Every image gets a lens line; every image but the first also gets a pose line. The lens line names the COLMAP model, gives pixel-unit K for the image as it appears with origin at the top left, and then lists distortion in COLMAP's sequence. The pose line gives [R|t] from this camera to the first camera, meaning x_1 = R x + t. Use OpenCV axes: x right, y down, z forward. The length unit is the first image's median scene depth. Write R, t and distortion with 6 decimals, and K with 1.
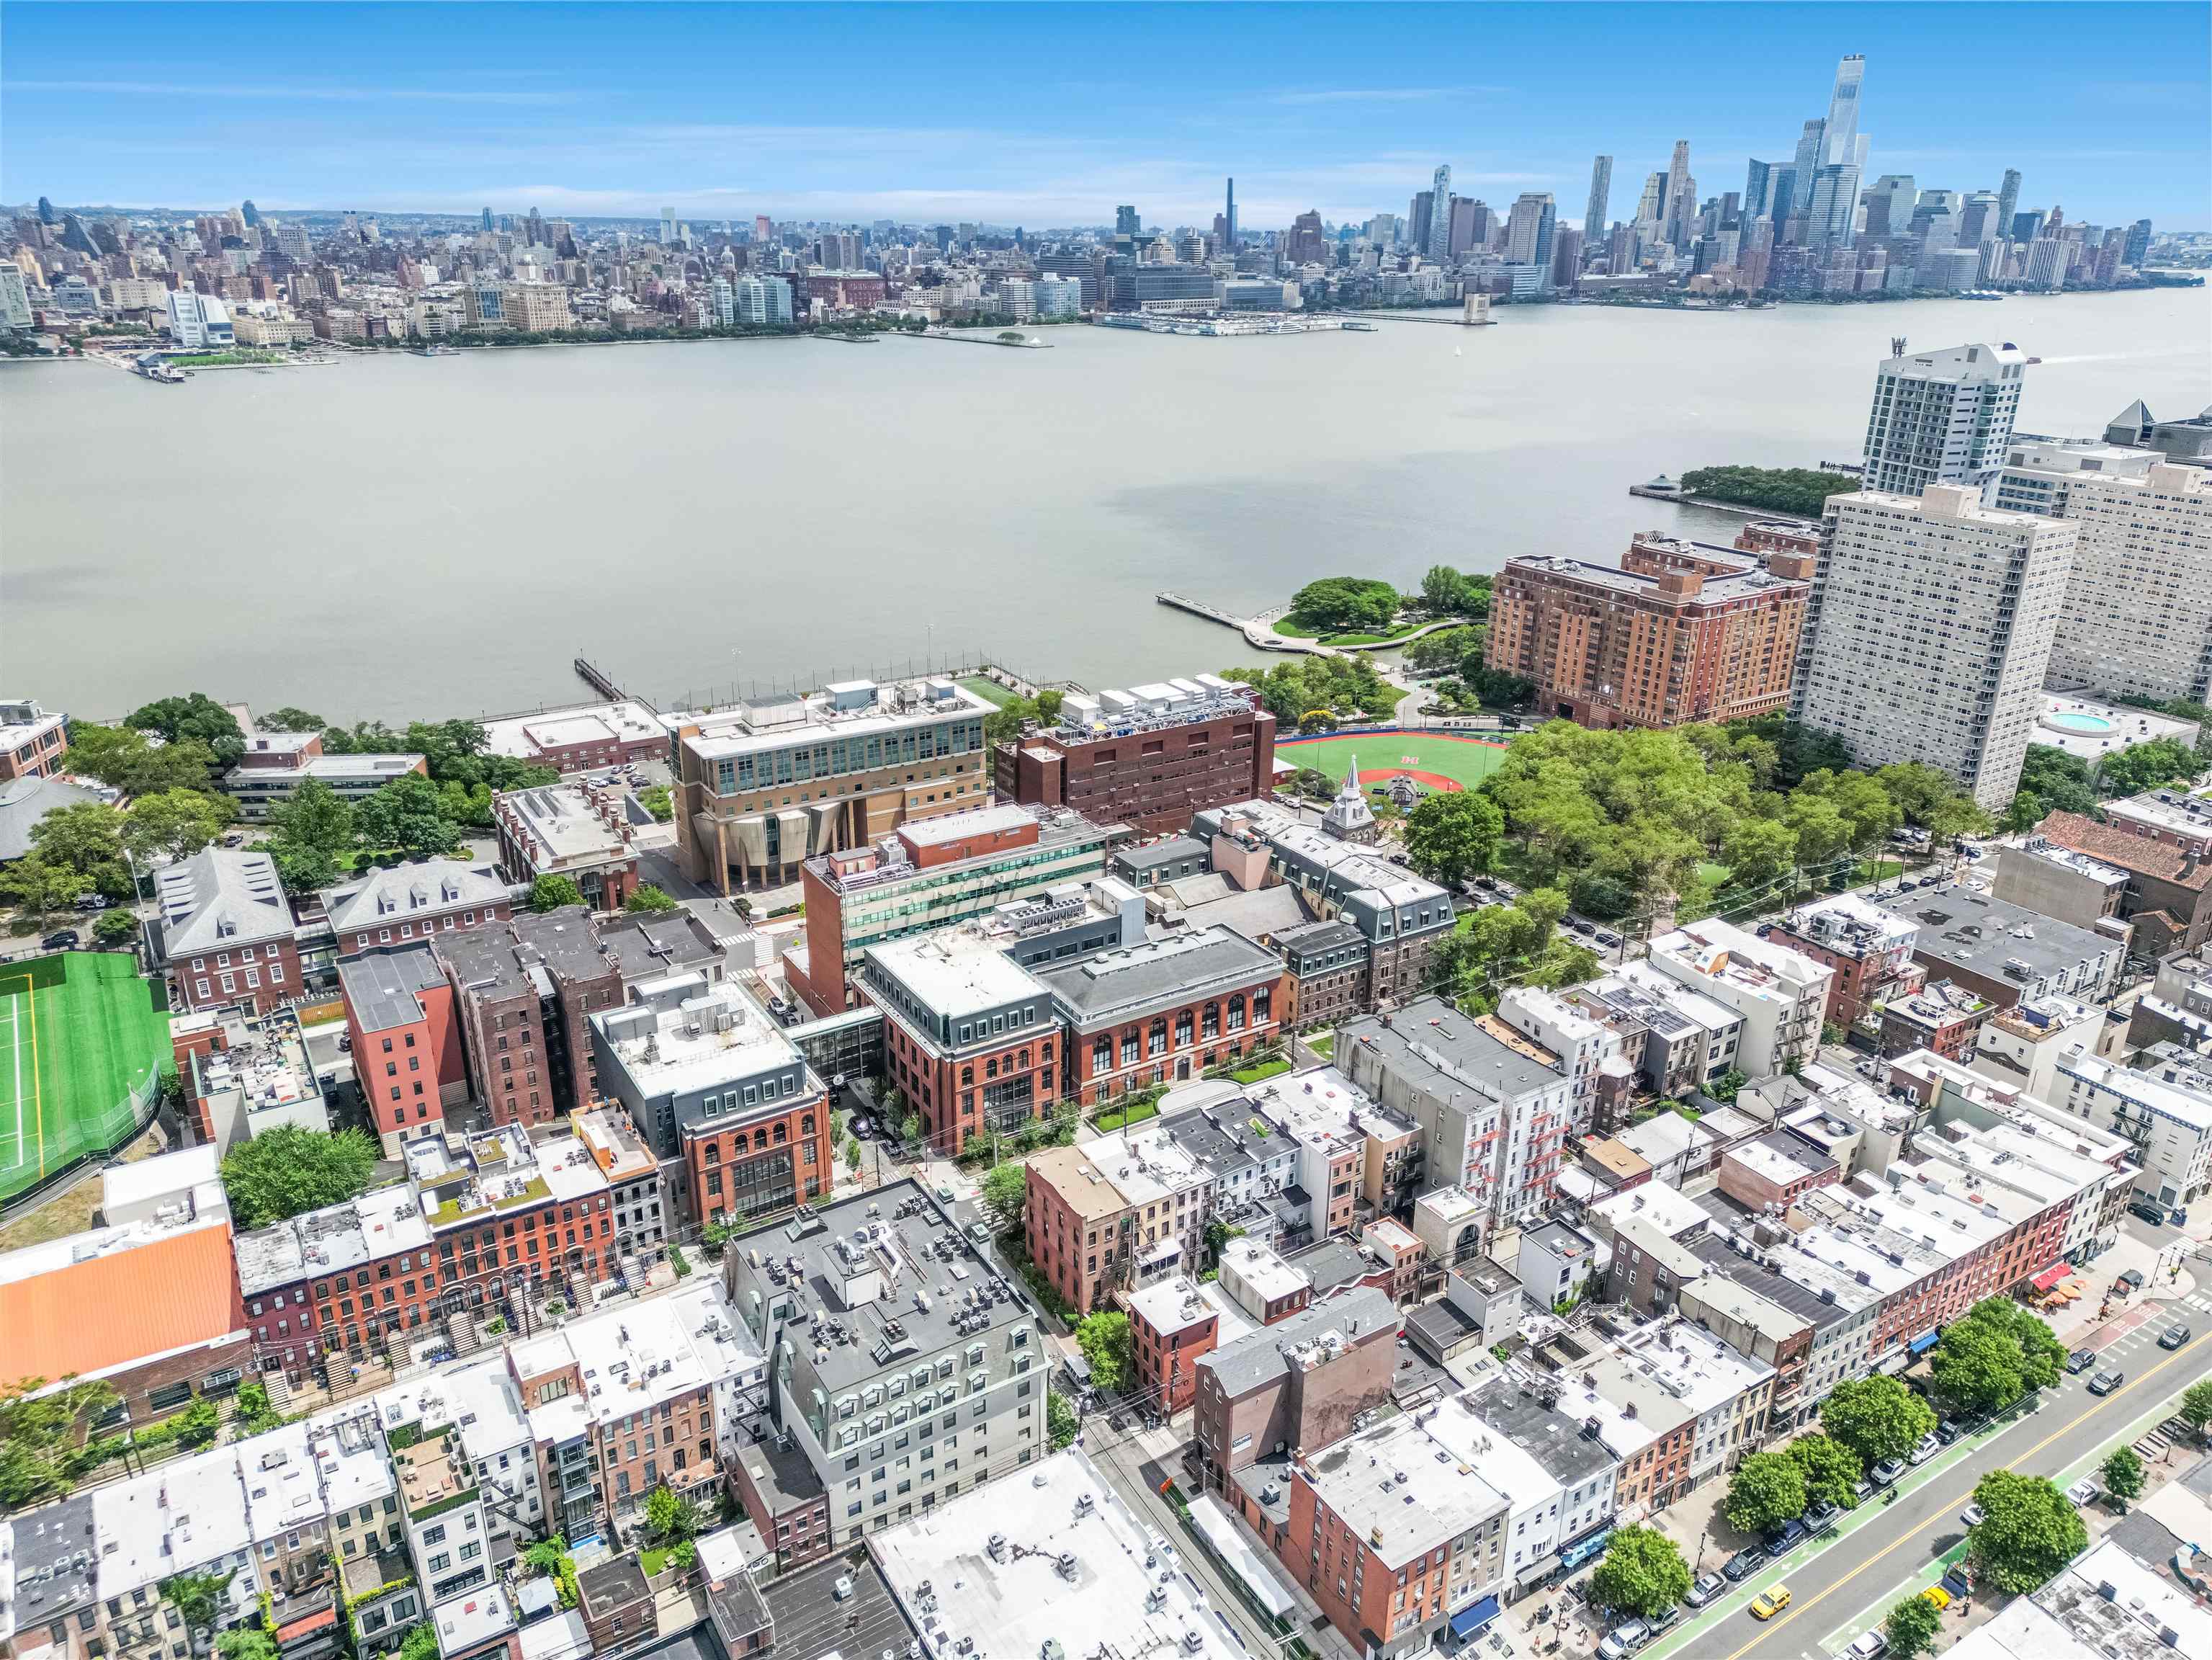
lens RADIAL K [[1545.5, 0, 1106.0], [0, 1545.5, 830.0], [0, 0, 1]] dist [0.086009, -0.083387]
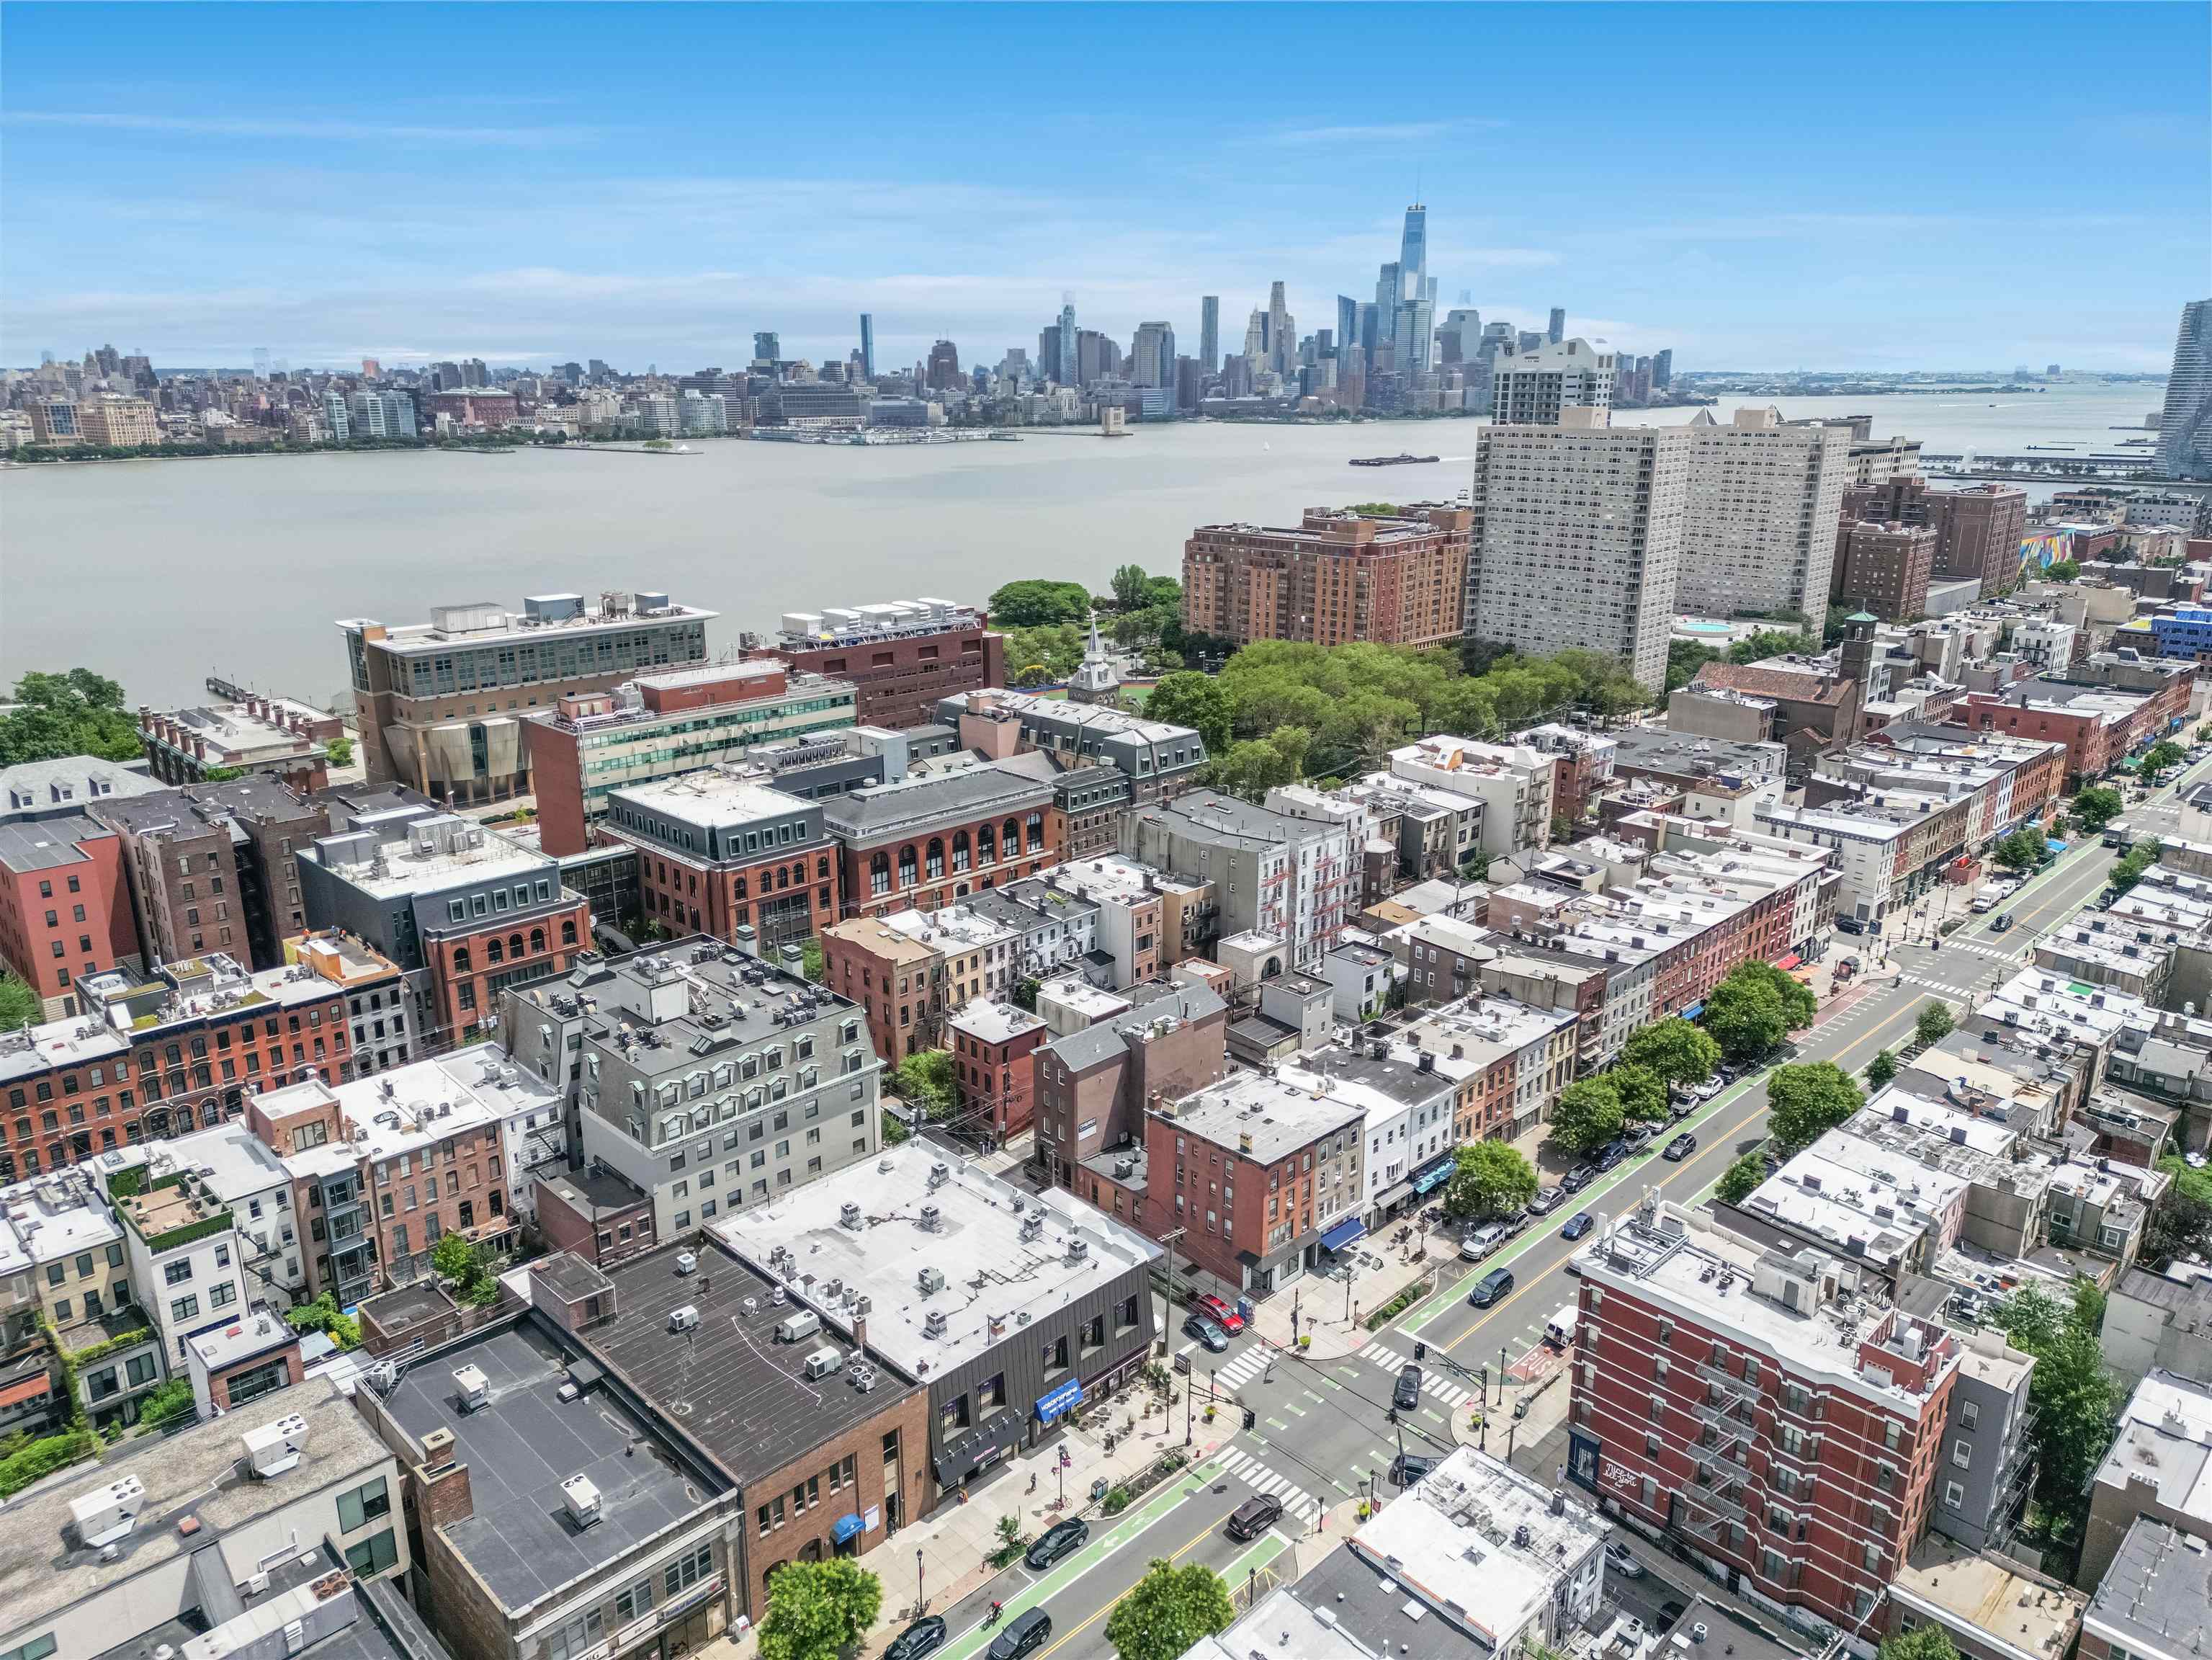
lens RADIAL K [[1545.5, 0, 1106.0], [0, 1545.5, 830.0], [0, 0, 1]] dist [0.086009, -0.083387]
pose [[0.975421, -0.072250, 0.208167, -0.067670], [0.089781, 0.993056, -0.076024, 0.217411], [-0.201229, 0.092845, 0.975134, 0.036457]]
